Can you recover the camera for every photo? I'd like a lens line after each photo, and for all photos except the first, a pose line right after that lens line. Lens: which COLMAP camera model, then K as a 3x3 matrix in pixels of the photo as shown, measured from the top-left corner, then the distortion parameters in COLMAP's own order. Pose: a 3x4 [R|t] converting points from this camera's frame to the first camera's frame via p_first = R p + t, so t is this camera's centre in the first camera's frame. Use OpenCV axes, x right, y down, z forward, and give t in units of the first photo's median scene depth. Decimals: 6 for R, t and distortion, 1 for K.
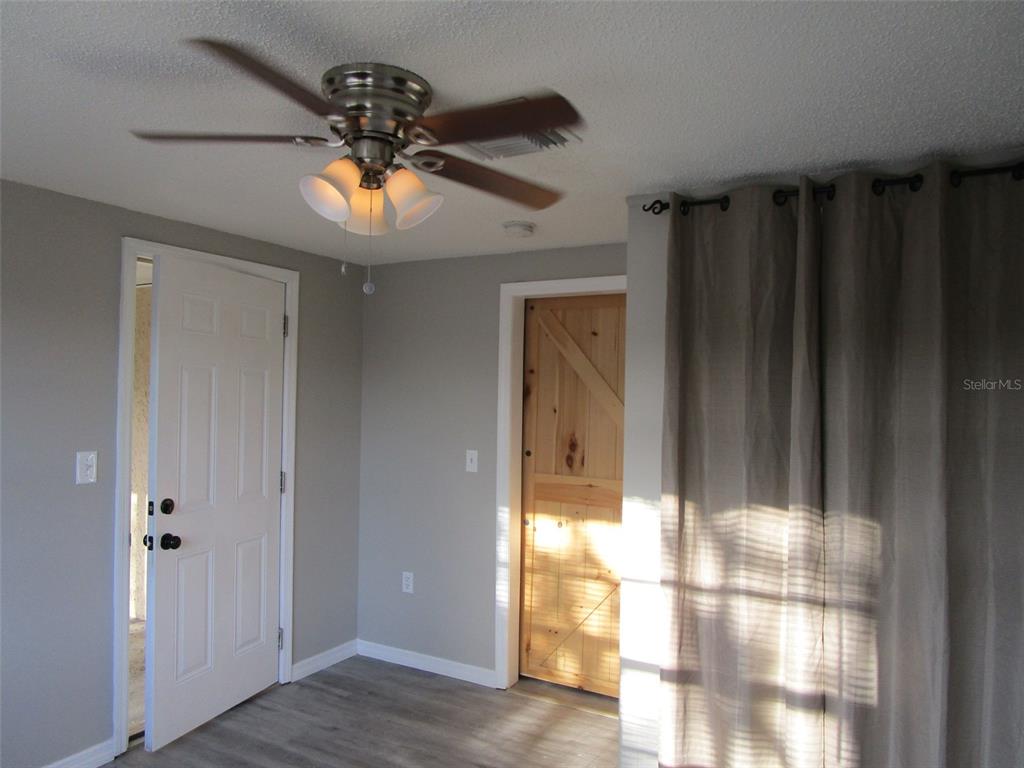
lens RADIAL K [[729.3, 0, 511.4], [0, 729.3, 386.3], [0, 0, 1]] dist [-0.030922, 0.007549]
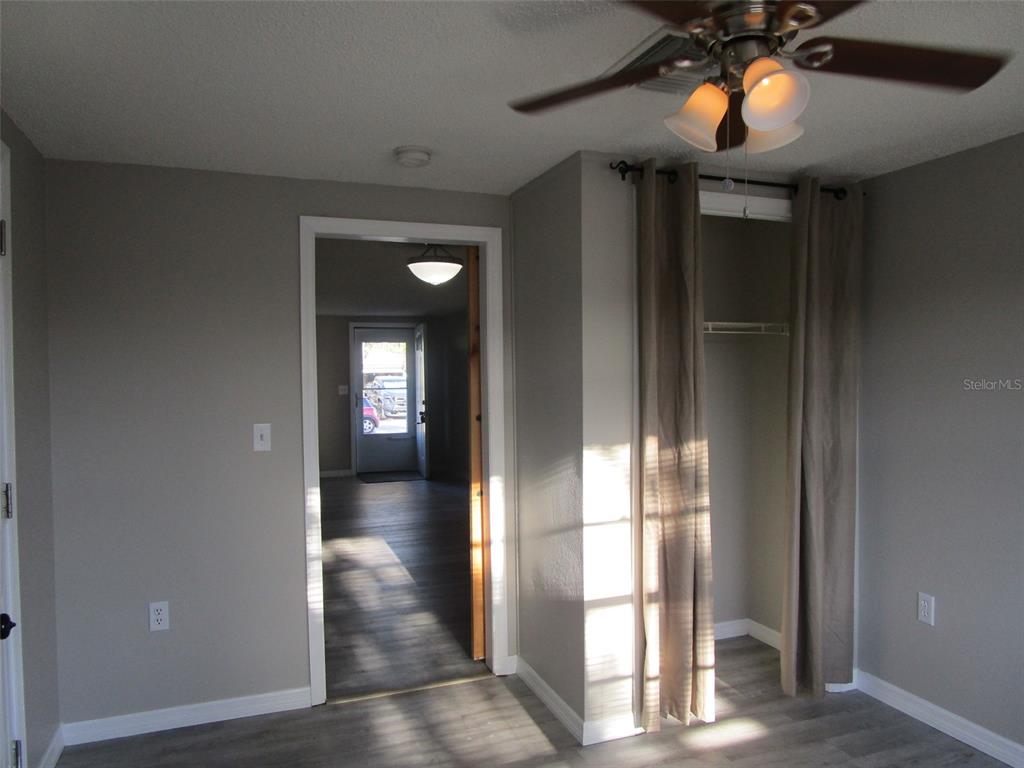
lens RADIAL K [[729.3, 0, 512.3], [0, 729.3, 382.1], [0, 0, 1]] dist [-0.030922, 0.007549]
pose [[0.640345, -0.040433, 0.767023, -0.489127], [0.010249, 0.998974, 0.044104, 0.011050], [-0.768019, -0.020380, 0.640103, 0.298010]]
